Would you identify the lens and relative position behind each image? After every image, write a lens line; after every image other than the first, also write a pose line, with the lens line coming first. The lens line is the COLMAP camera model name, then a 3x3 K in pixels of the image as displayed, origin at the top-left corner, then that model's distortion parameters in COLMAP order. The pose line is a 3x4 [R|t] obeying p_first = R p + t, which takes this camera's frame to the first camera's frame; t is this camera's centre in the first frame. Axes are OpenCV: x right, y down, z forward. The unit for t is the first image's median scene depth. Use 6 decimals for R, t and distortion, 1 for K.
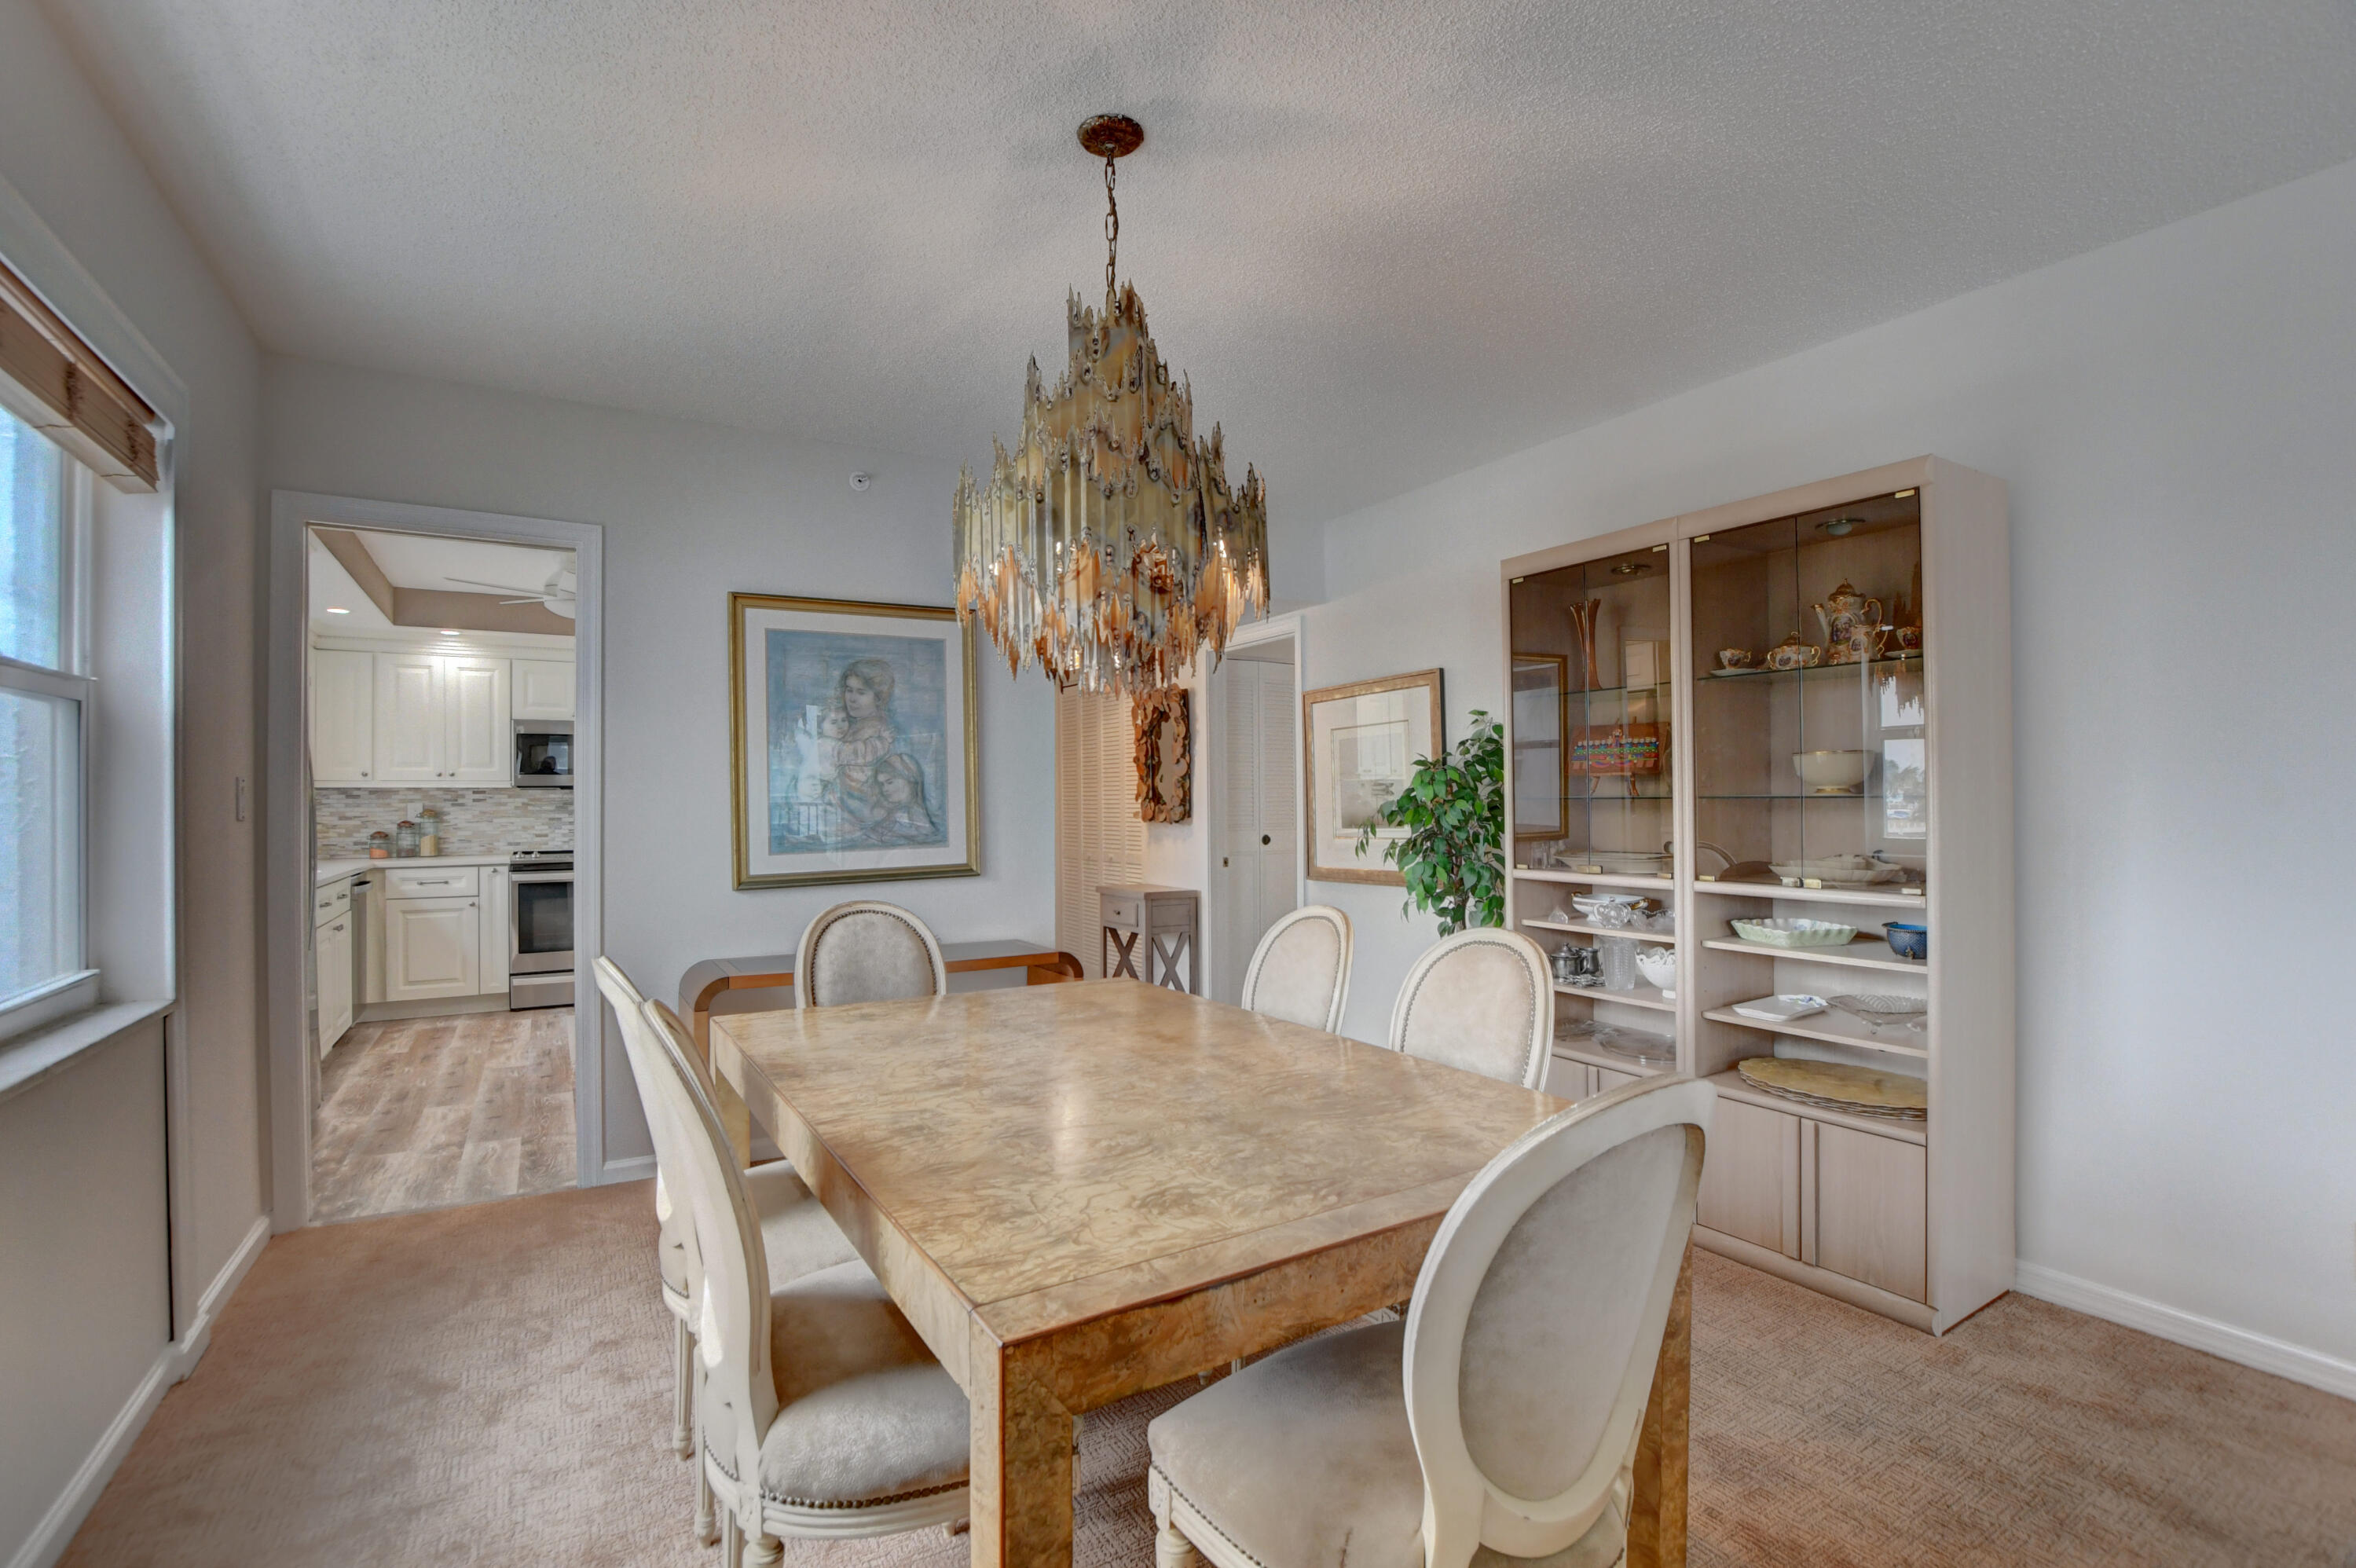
lens RADIAL K [[1021.4, 0, 1164.5], [0, 1021.4, 805.2], [0, 0, 1]] dist [-0.025760, -0.000241]
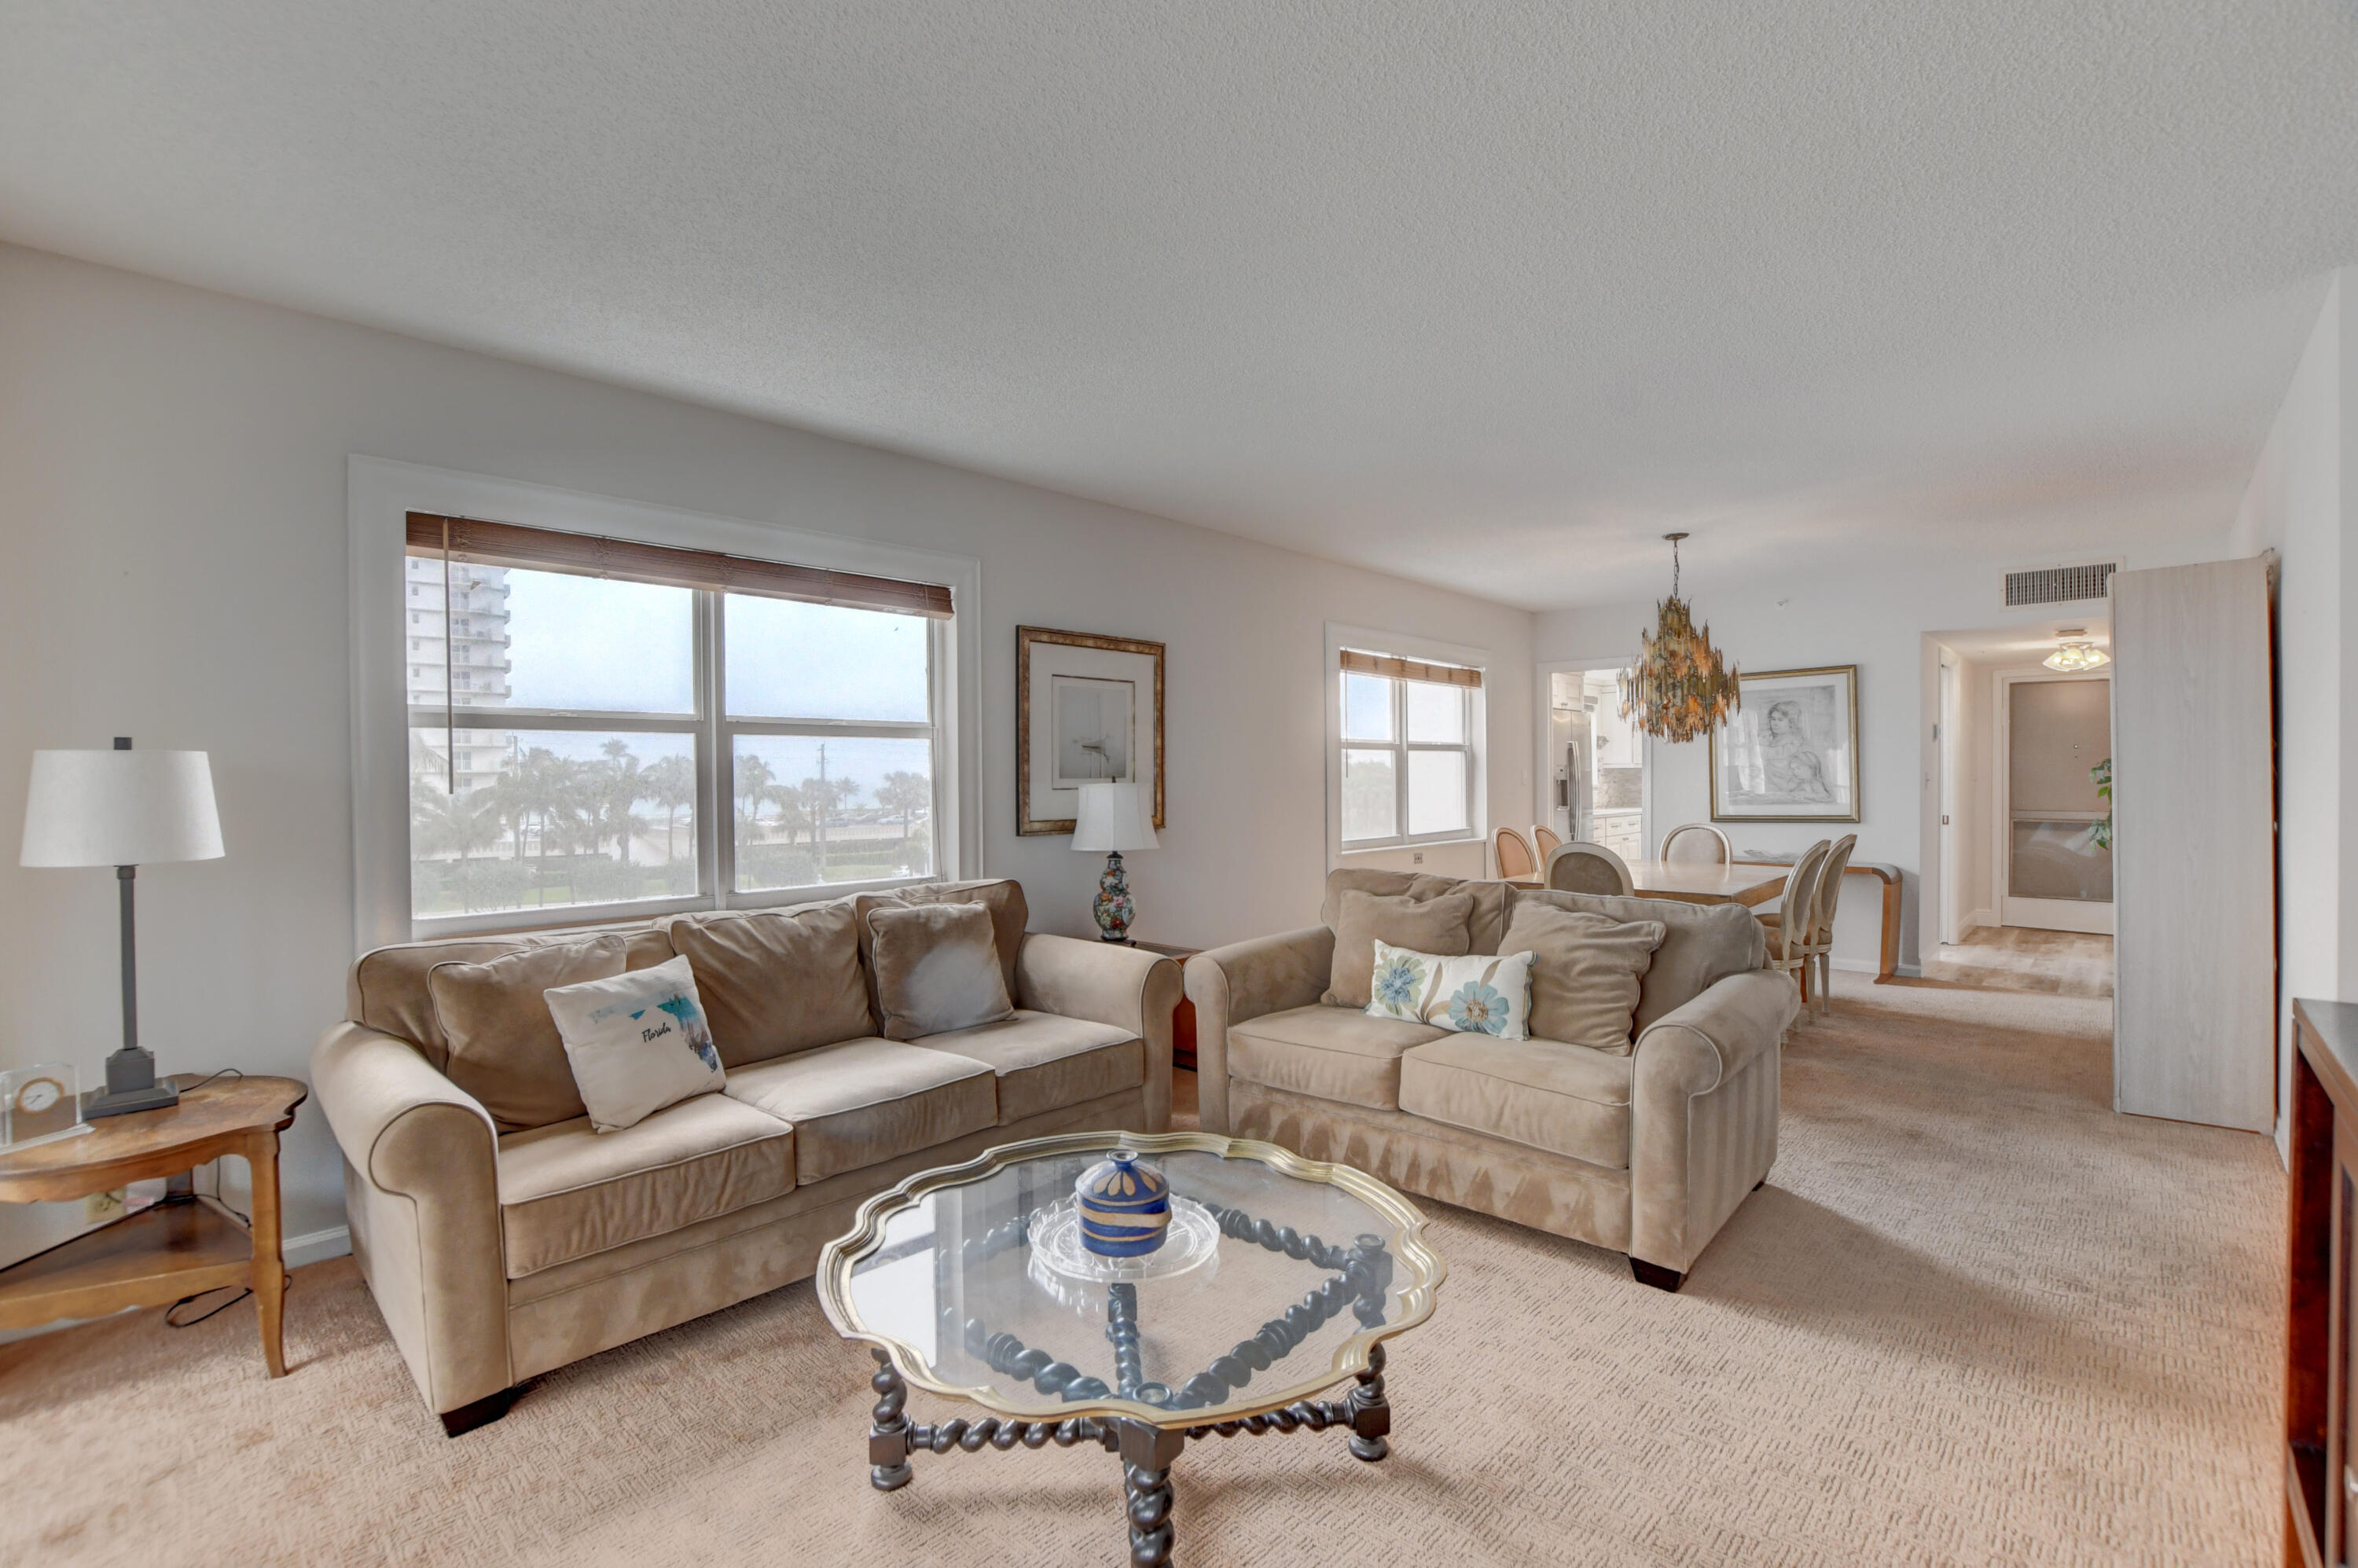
lens RADIAL K [[1022.2, 0, 1164.4], [0, 1022.2, 780.1], [0, 0, 1]] dist [-0.025760, -0.000241]
pose [[0.255885, 0.011051, -0.966644, 0.982790], [0.010295, 0.999847, 0.014156, -0.031479], [0.966652, -0.013574, 0.255732, -0.460606]]
